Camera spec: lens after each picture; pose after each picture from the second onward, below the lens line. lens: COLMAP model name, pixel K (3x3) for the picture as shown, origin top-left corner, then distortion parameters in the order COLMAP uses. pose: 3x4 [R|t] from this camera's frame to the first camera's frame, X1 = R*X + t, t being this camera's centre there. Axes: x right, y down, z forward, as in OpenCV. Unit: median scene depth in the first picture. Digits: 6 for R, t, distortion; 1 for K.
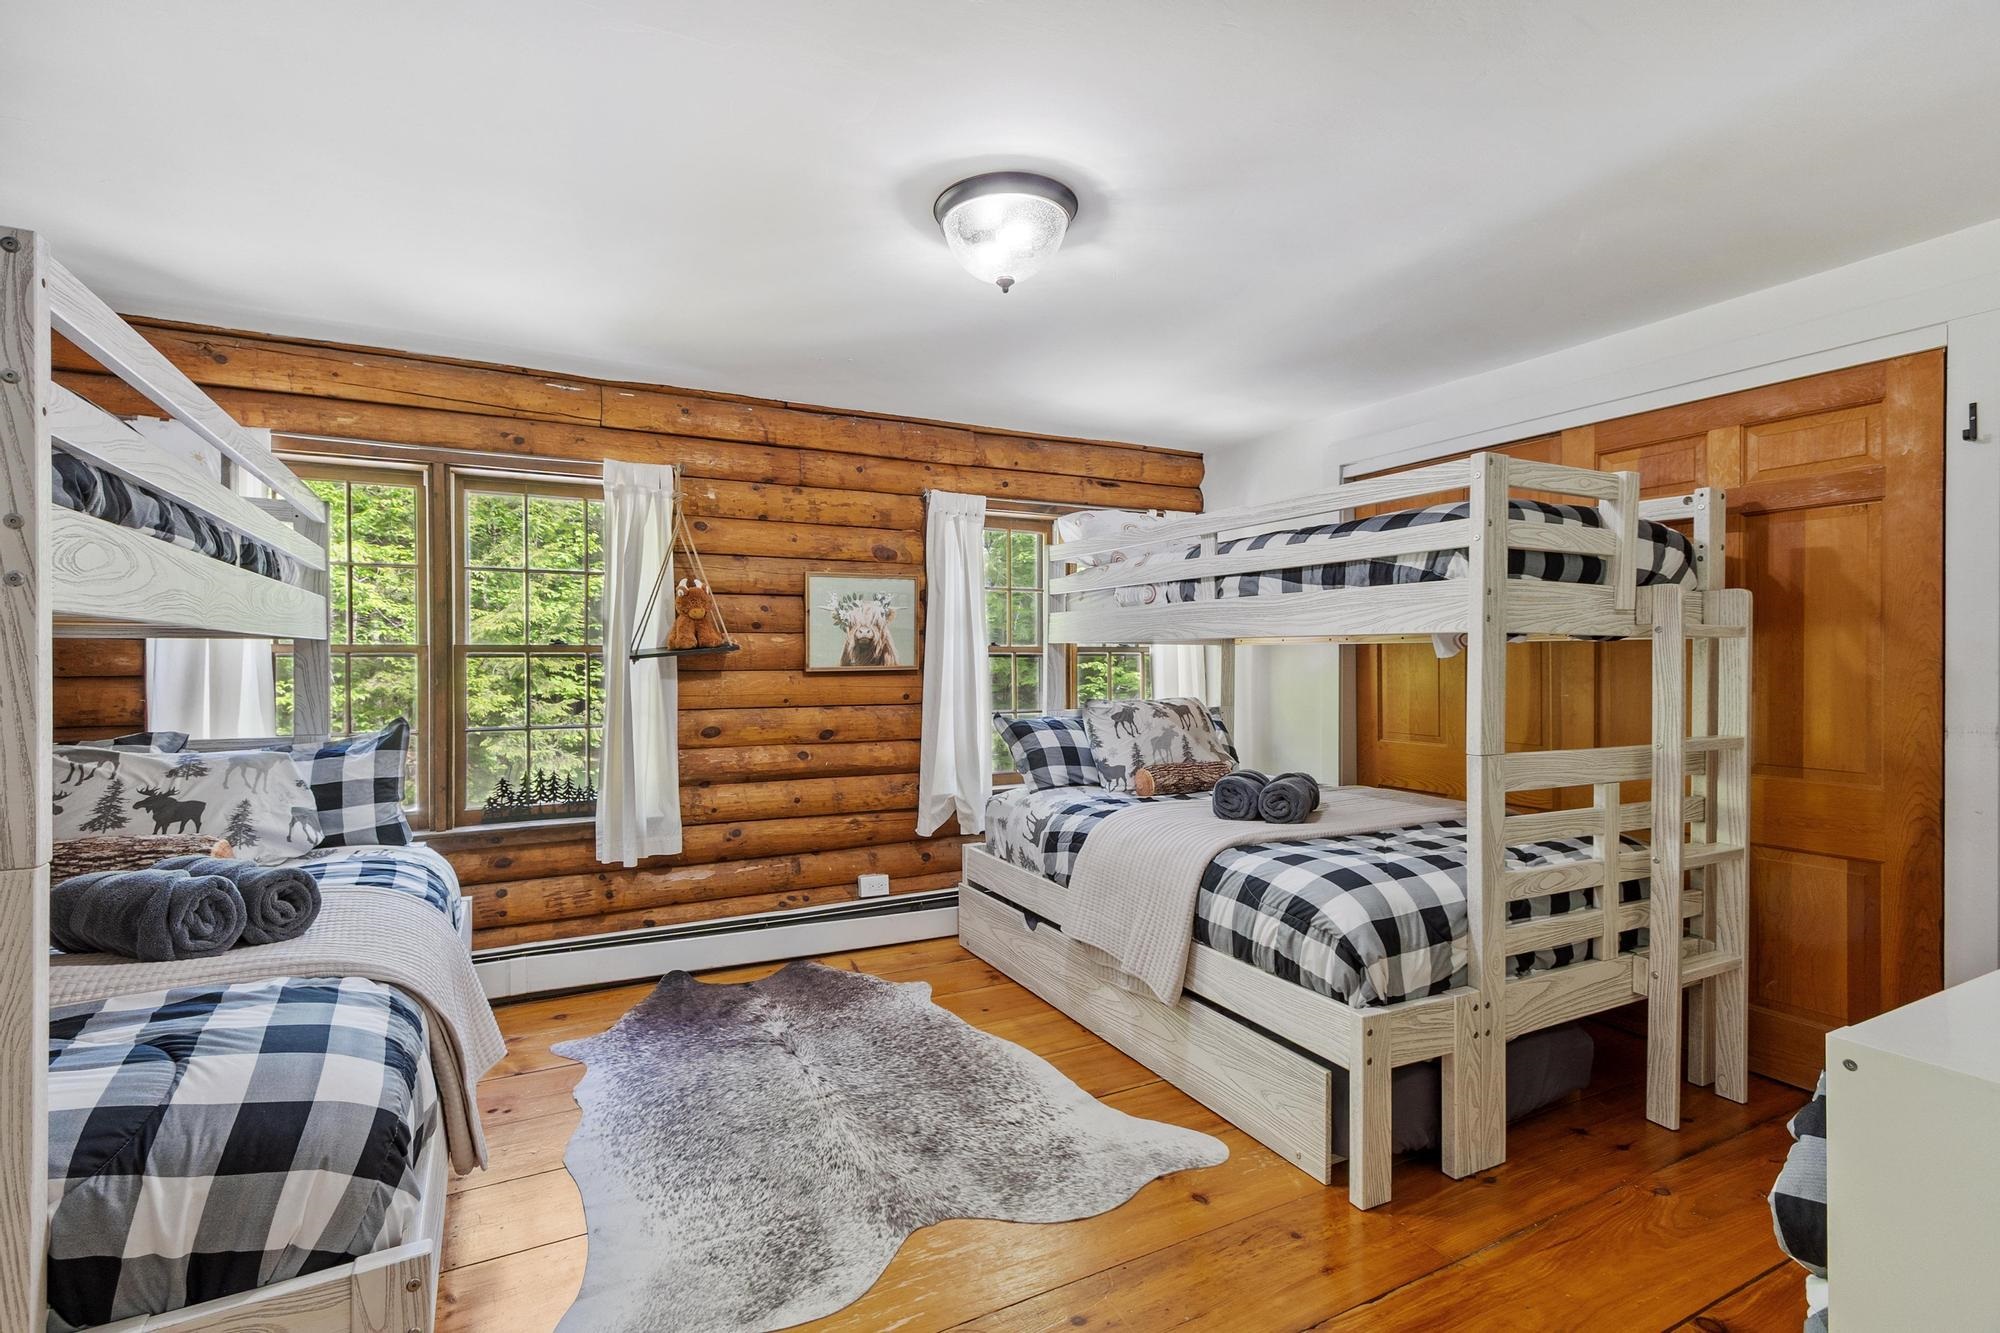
lens RADIAL K [[884.4, 0, 952.9], [0, 884.4, 673.1], [0, 0, 1]] dist [0.001235, -0.000138]
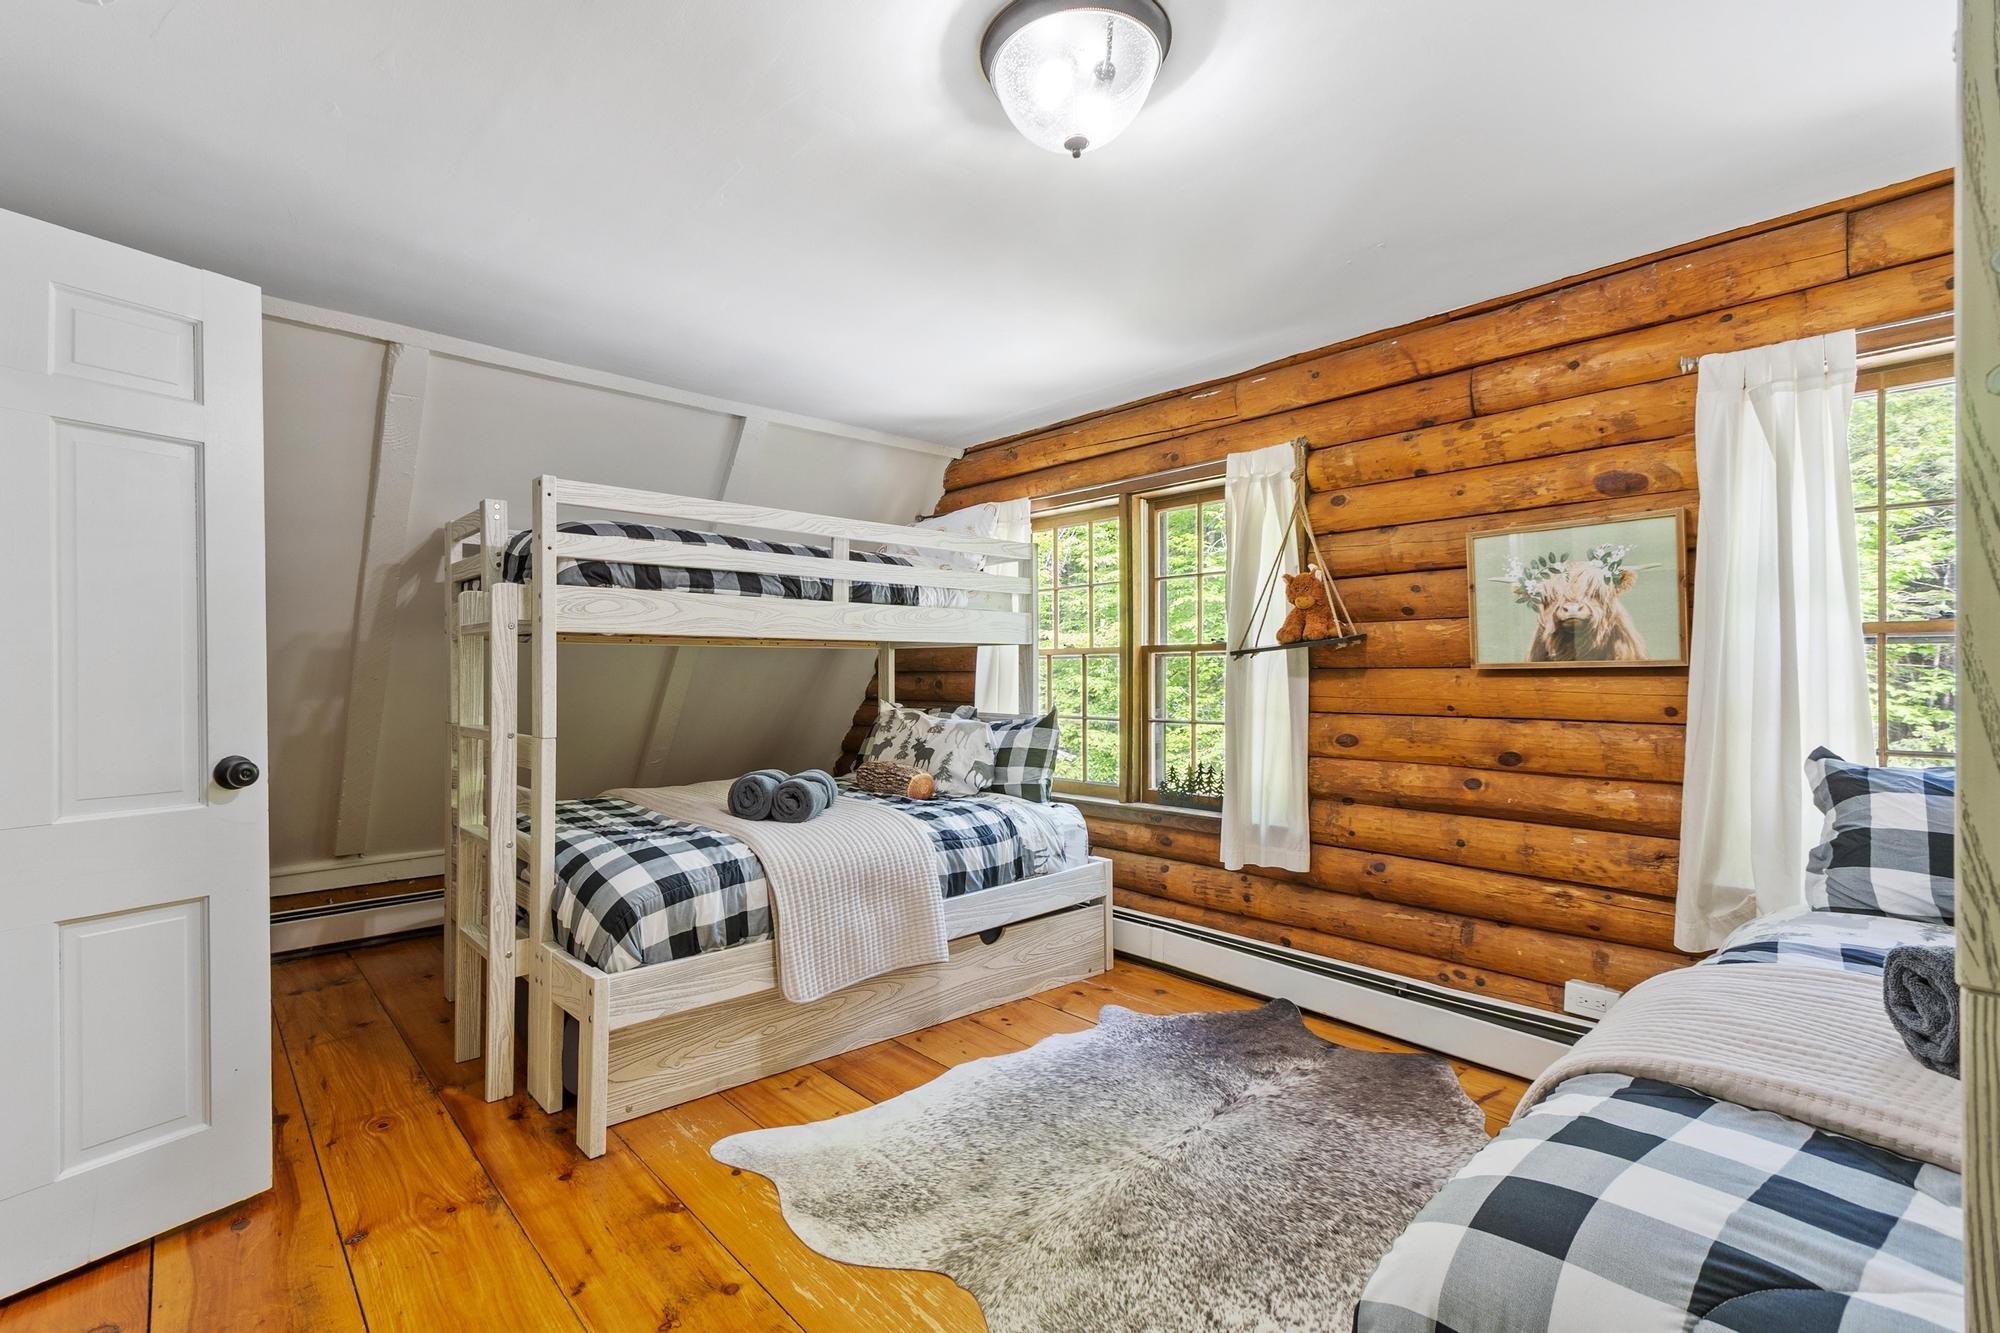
lens RADIAL K [[884.4, 0, 952.9], [0, 884.4, 673.1], [0, 0, 1]] dist [0.001235, -0.000138]
pose [[0.258229, -0.000084, -0.966084, 0.447919], [-0.013210, 0.999906, -0.003618, 0.010044], [0.965993, 0.013696, 0.258204, 0.411971]]
